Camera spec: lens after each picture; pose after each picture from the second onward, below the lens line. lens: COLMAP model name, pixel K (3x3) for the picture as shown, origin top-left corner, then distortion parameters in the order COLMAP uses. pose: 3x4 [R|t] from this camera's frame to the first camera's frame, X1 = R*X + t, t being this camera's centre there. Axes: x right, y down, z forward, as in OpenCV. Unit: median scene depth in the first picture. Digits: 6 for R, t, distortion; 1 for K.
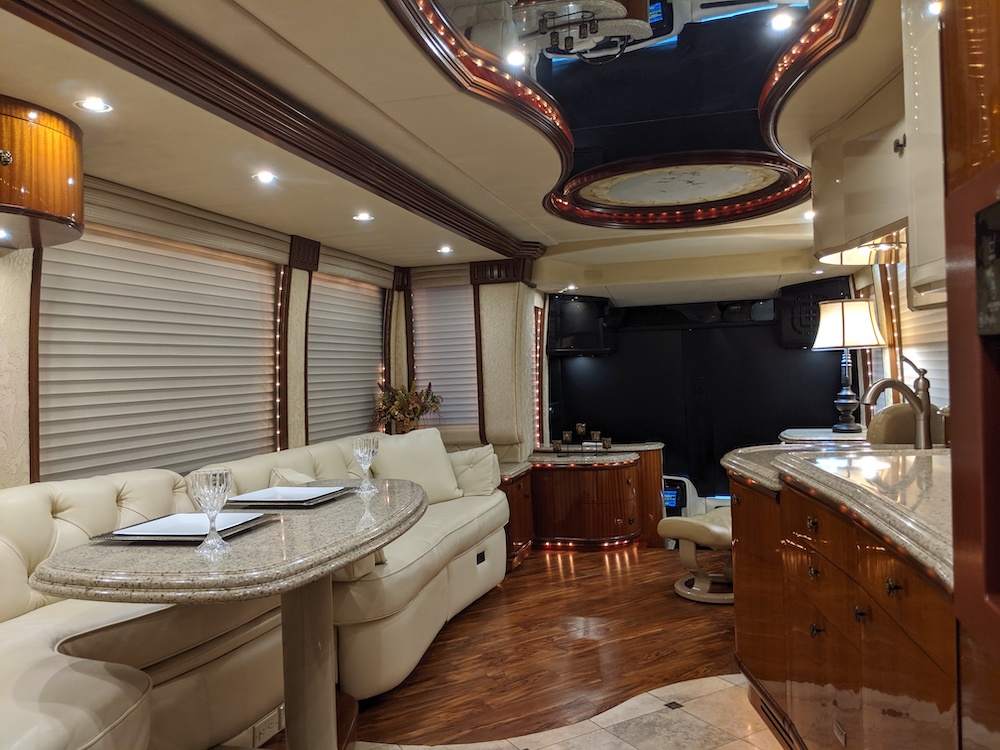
lens RADIAL K [[797.7, 0, 509.7], [0, 797.7, 364.3], [0, 0, 1]] dist [0.164461, -0.299448]
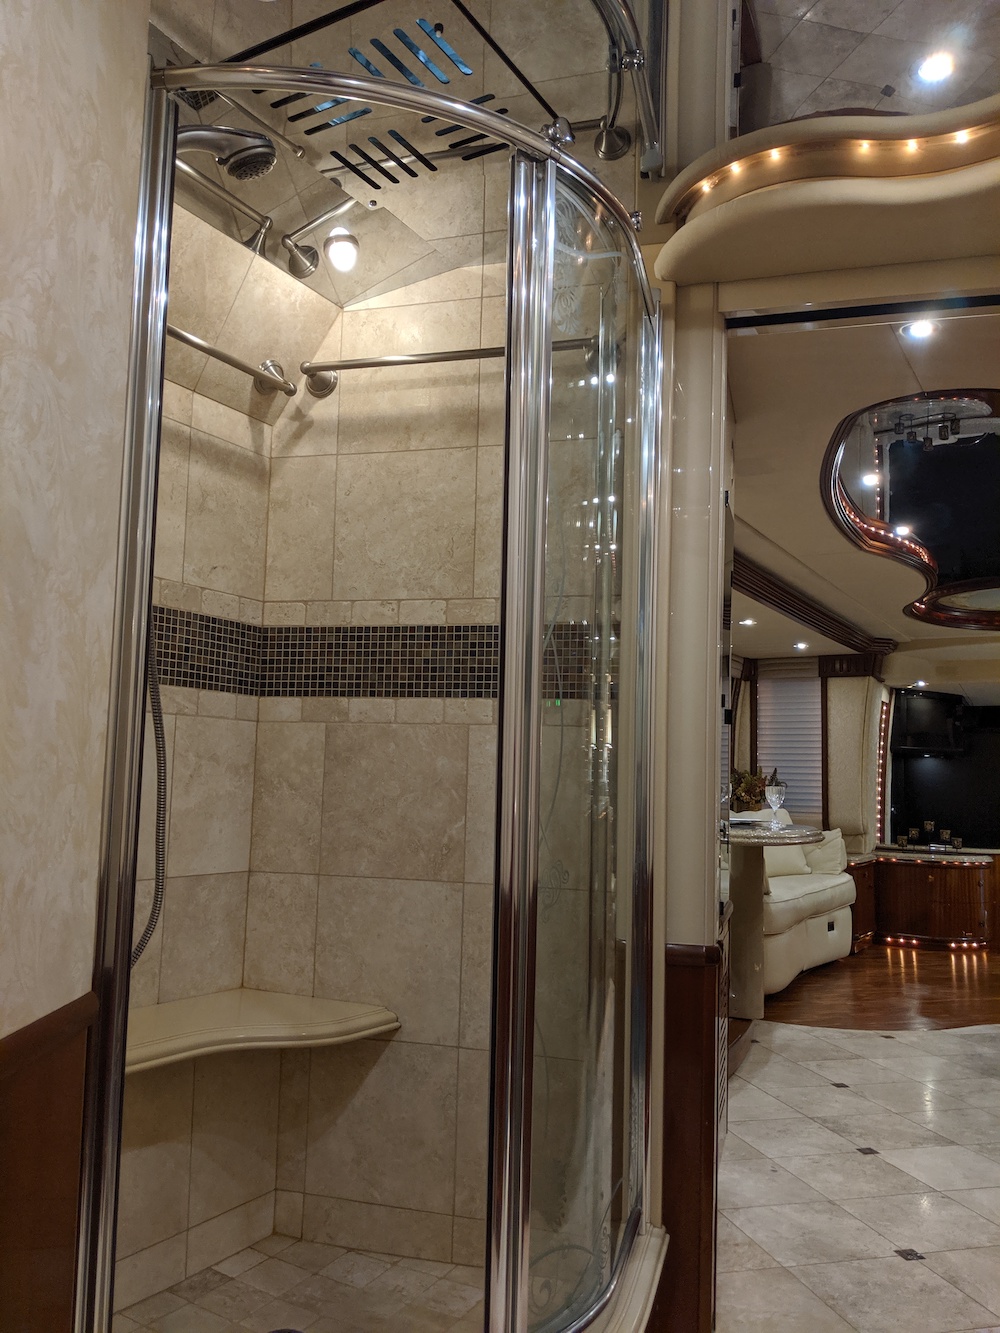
lens RADIAL K [[1069.8, 0, 494.1], [0, 1069.8, 687.7], [0, 0, 1]] dist [0.069668, -0.110079]
pose [[0.959742, 0.040344, -0.277970, -0.064382], [-0.062042, 0.995636, -0.069708, 0.037072], [0.273945, 0.084147, 0.958057, -0.449758]]
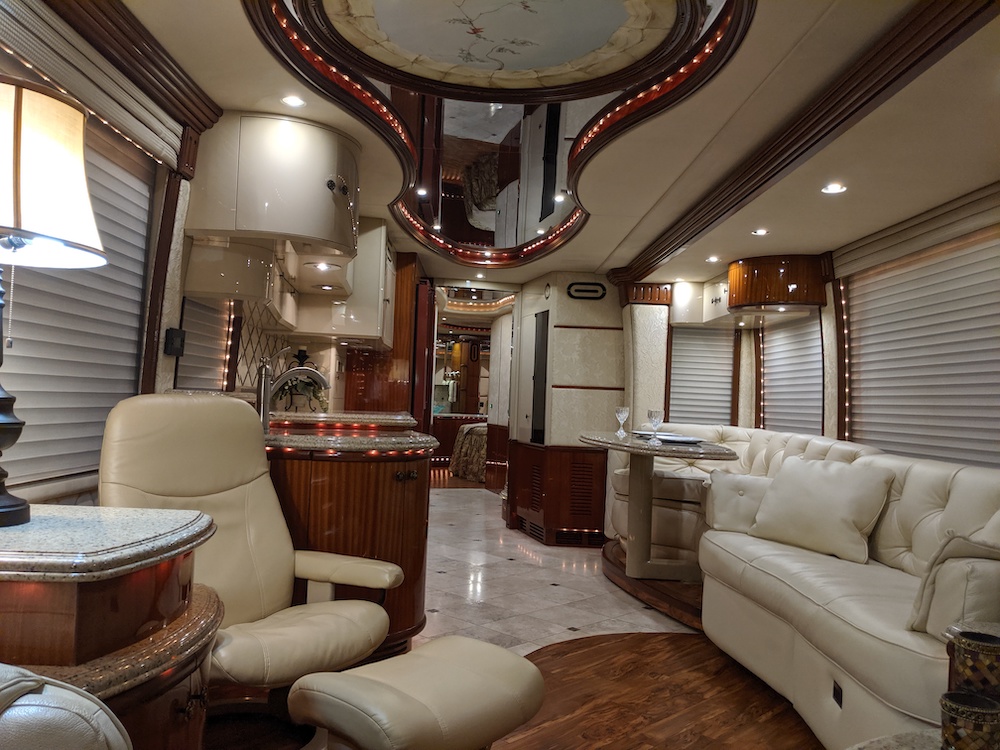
lens RADIAL K [[802.5, 0, 498.7], [0, 802.5, 385.2], [0, 0, 1]] dist [0.069668, -0.110079]
pose [[-0.962483, -0.013052, -0.271029, 0.274944], [-0.009226, 0.999839, -0.015386, 0.031737], [0.271186, -0.012308, -0.962448, 1.190334]]
